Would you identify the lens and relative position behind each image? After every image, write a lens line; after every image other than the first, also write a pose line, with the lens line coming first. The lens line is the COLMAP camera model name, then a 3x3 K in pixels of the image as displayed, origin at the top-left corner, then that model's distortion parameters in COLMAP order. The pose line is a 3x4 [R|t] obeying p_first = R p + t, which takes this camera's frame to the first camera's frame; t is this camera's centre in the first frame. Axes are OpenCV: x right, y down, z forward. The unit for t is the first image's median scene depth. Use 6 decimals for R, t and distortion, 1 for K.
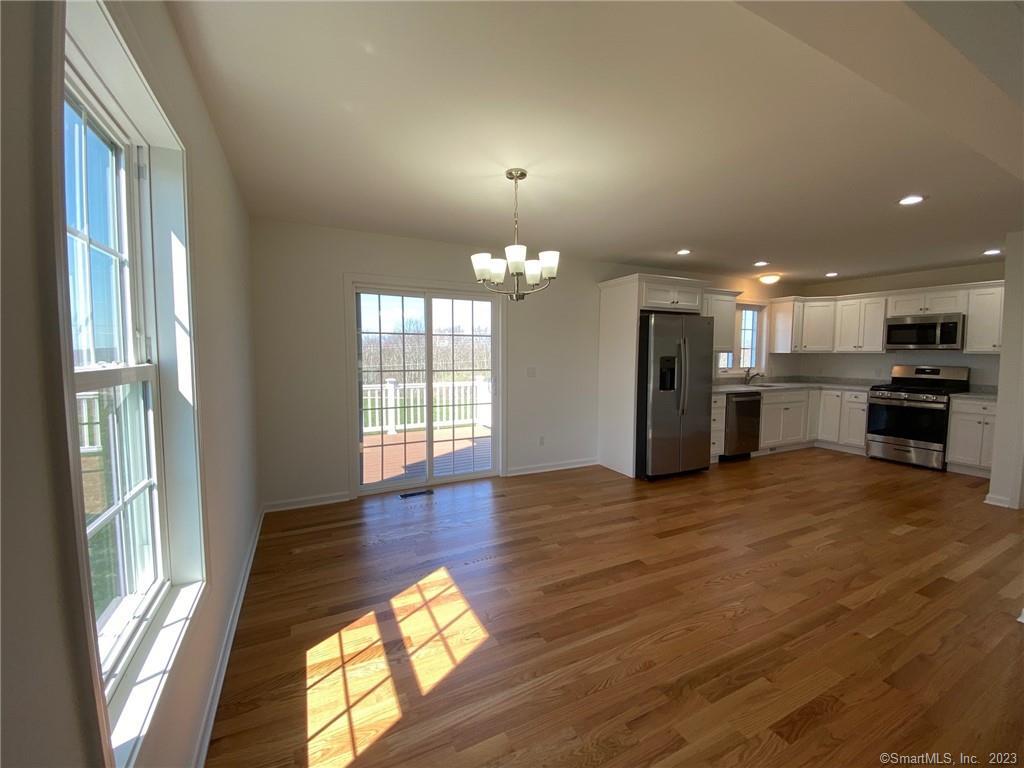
lens RADIAL K [[413.6, 0, 508.7], [0, 413.6, 378.2], [0, 0, 1]] dist [0.043078, -0.034164]
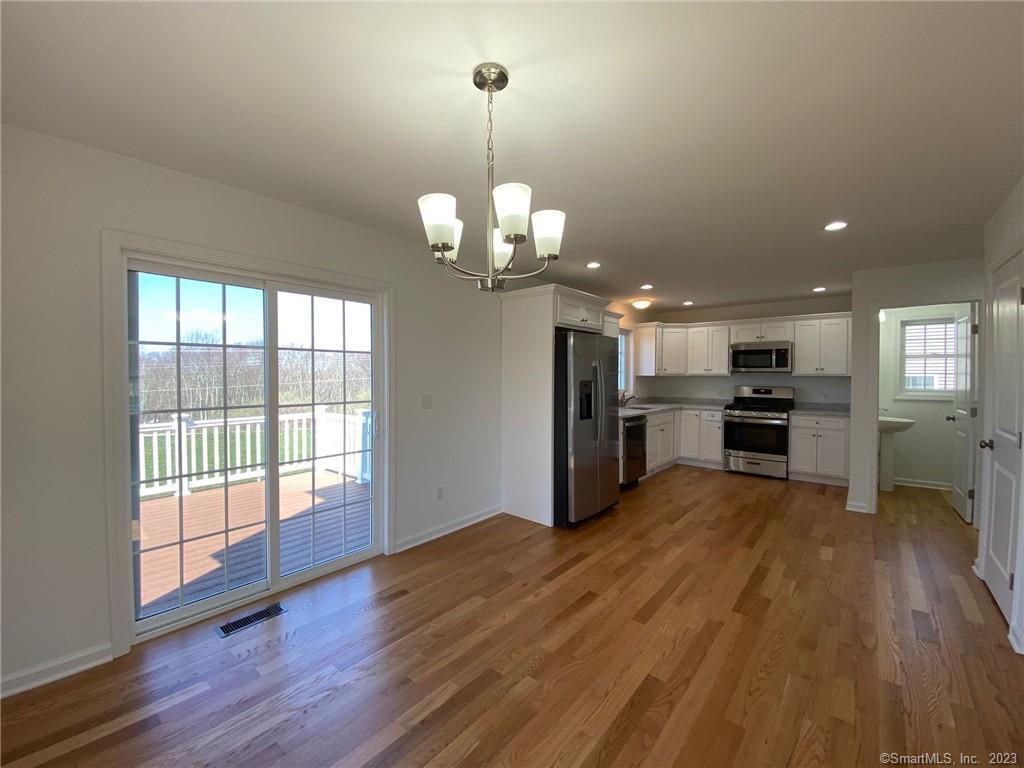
lens RADIAL K [[413.6, 0, 508.7], [0, 413.6, 378.2], [0, 0, 1]] dist [0.043078, -0.034164]
pose [[0.917329, -0.006262, 0.398080, -0.107105], [0.027324, 0.998509, -0.047259, -0.019953], [-0.397191, 0.054229, 0.916133, 0.257410]]
